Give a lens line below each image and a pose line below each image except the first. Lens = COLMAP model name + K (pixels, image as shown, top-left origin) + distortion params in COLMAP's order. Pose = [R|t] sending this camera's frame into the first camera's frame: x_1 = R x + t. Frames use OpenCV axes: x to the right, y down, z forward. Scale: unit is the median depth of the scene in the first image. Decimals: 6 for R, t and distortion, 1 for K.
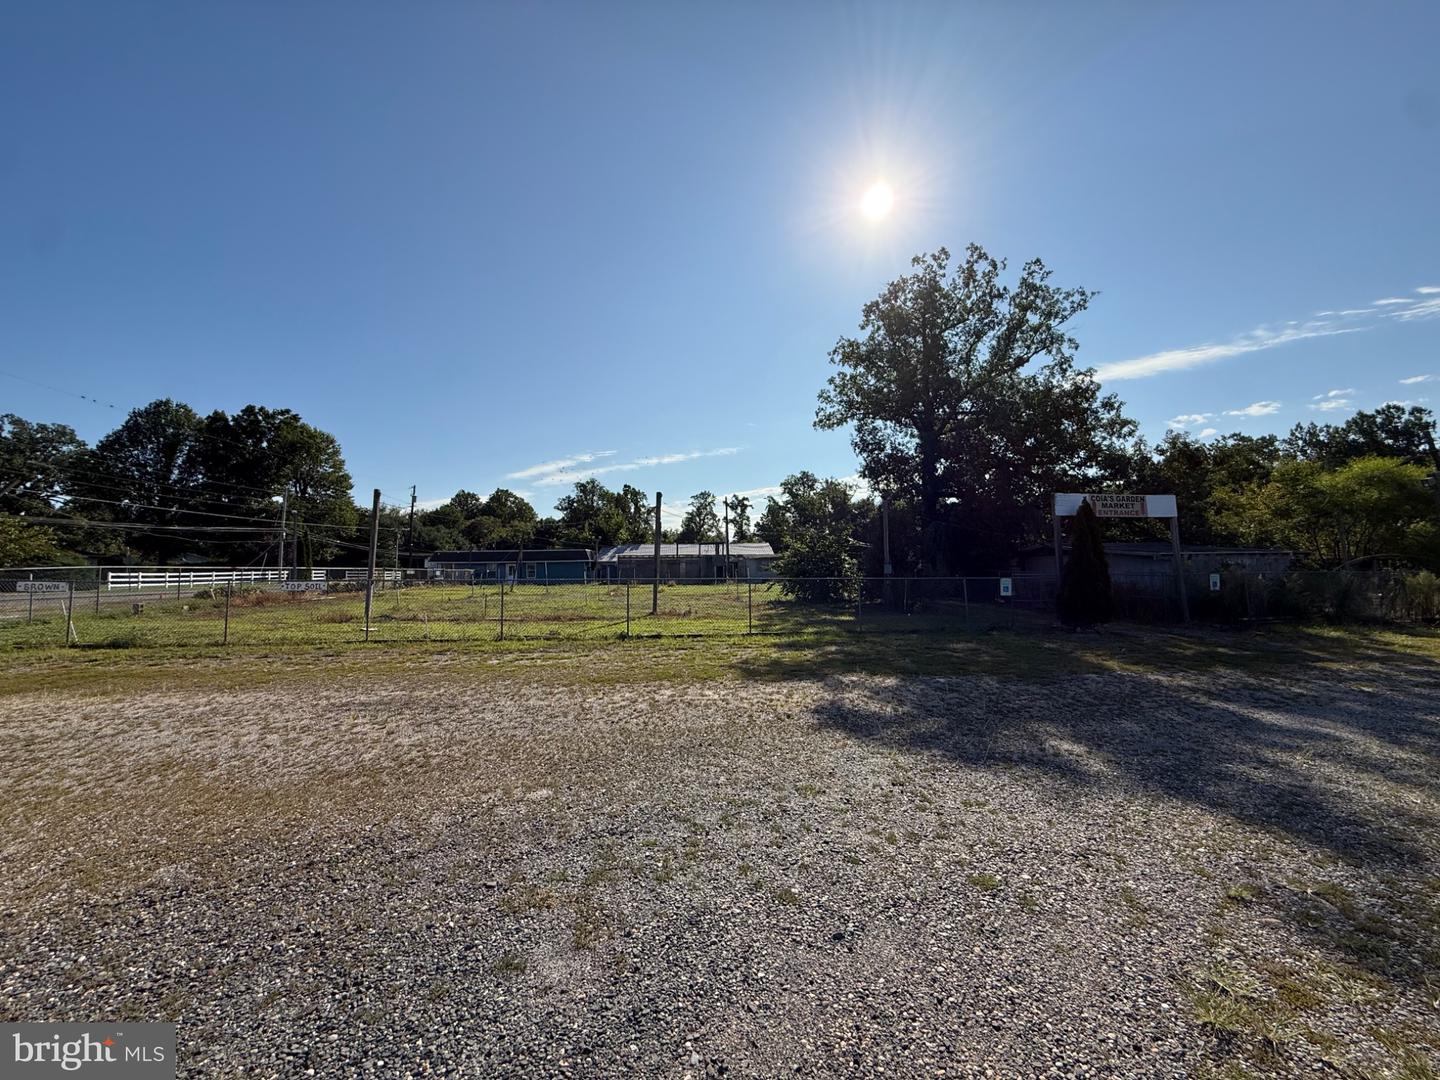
lens RADIAL K [[572.2, 0, 712.6], [0, 572.2, 543.9], [0, 0, 1]] dist [0.000014, 0.000378]
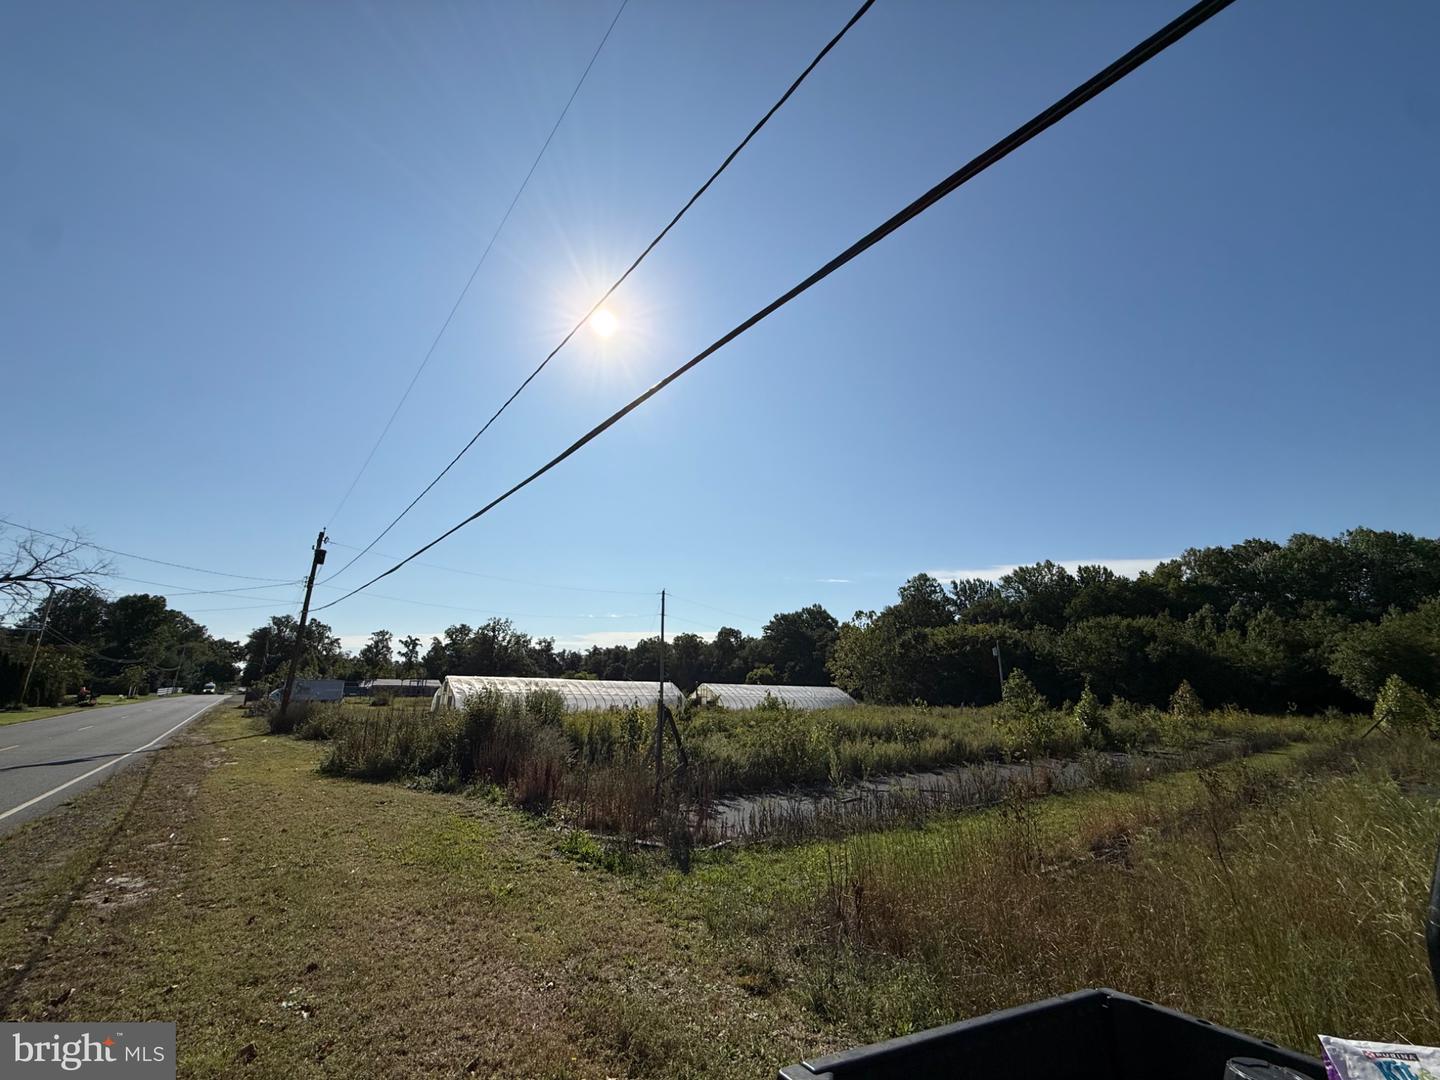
lens RADIAL K [[572.2, 0, 723.0], [0, 572.2, 537.7], [0, 0, 1]] dist [0.000014, 0.000378]
pose [[0.837674, 0.153144, 0.524261, -0.153025], [-0.035686, 0.973180, -0.227259, -0.043459], [-0.545004, 0.171660, 0.820673, -1.091428]]
